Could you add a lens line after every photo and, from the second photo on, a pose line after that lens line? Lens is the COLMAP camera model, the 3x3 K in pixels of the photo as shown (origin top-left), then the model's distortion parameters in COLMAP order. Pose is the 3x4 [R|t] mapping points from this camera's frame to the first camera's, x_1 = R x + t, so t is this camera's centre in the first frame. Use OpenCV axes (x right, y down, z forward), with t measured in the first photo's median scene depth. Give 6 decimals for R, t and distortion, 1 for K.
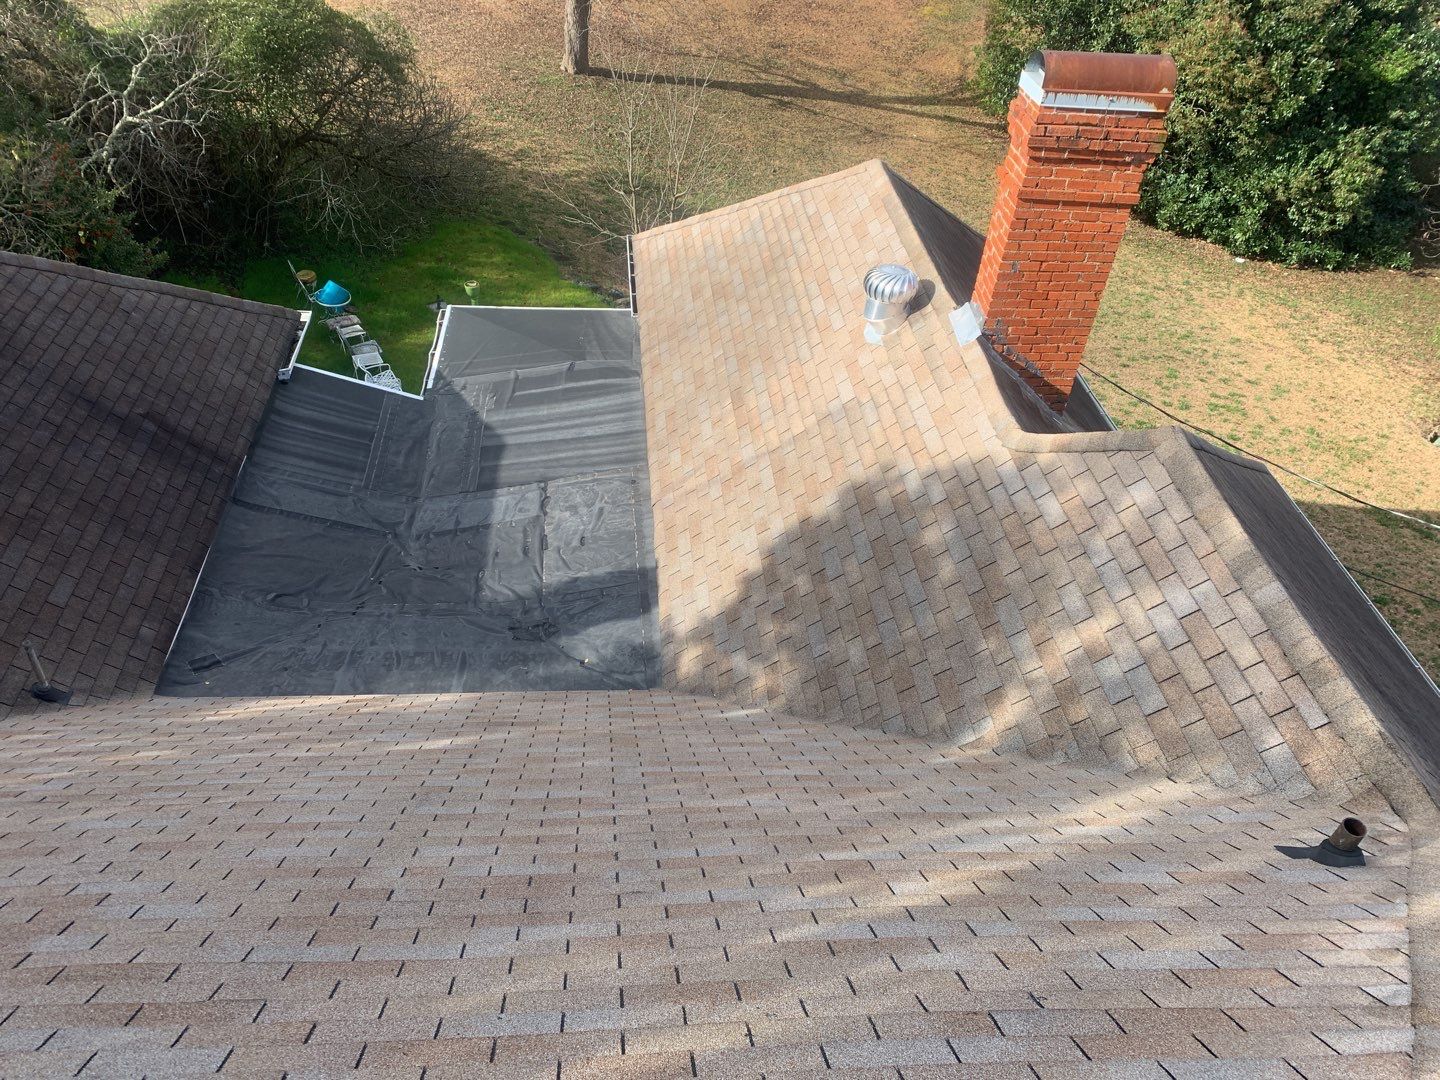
lens RADIAL K [[1071.4, 0, 739.2], [0, 1071.4, 553.8], [0, 0, 1]] dist [-0.029268, 0.005630]
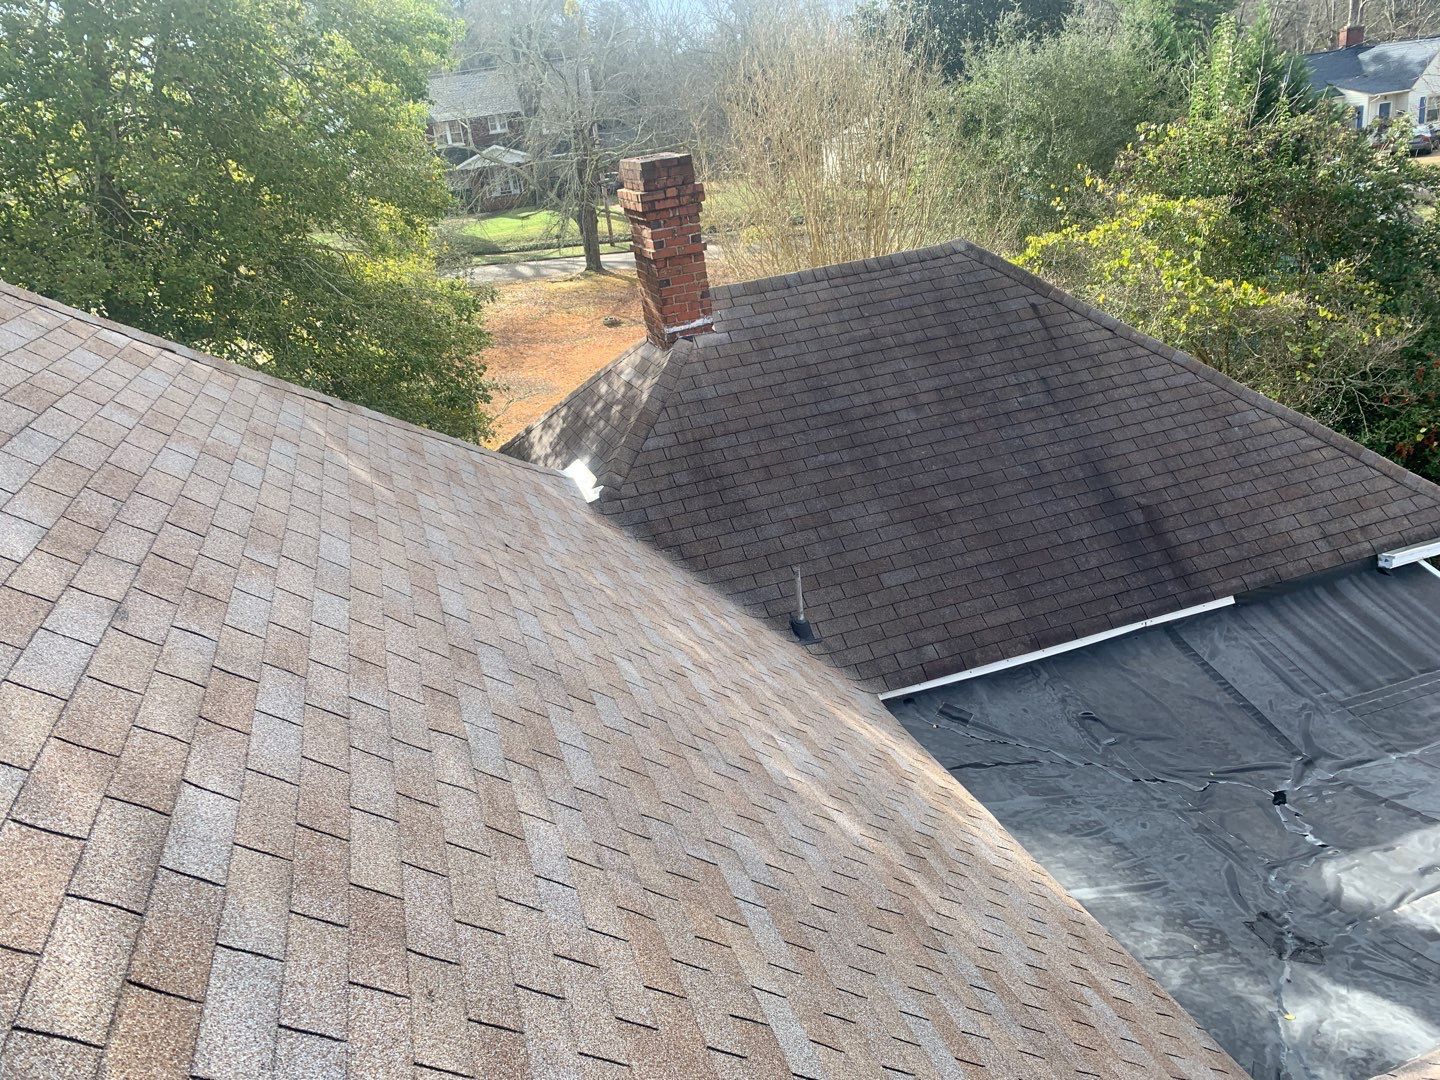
lens RADIAL K [[1081.0, 0, 695.1], [0, 1081.0, 543.4], [0, 0, 1]] dist [-0.002739, 0.033947]
pose [[0.183799, 0.254247, -0.949514, 0.265147], [-0.529222, 0.839612, 0.122377, -0.013297], [0.828337, 0.480011, 0.288873, 0.425212]]
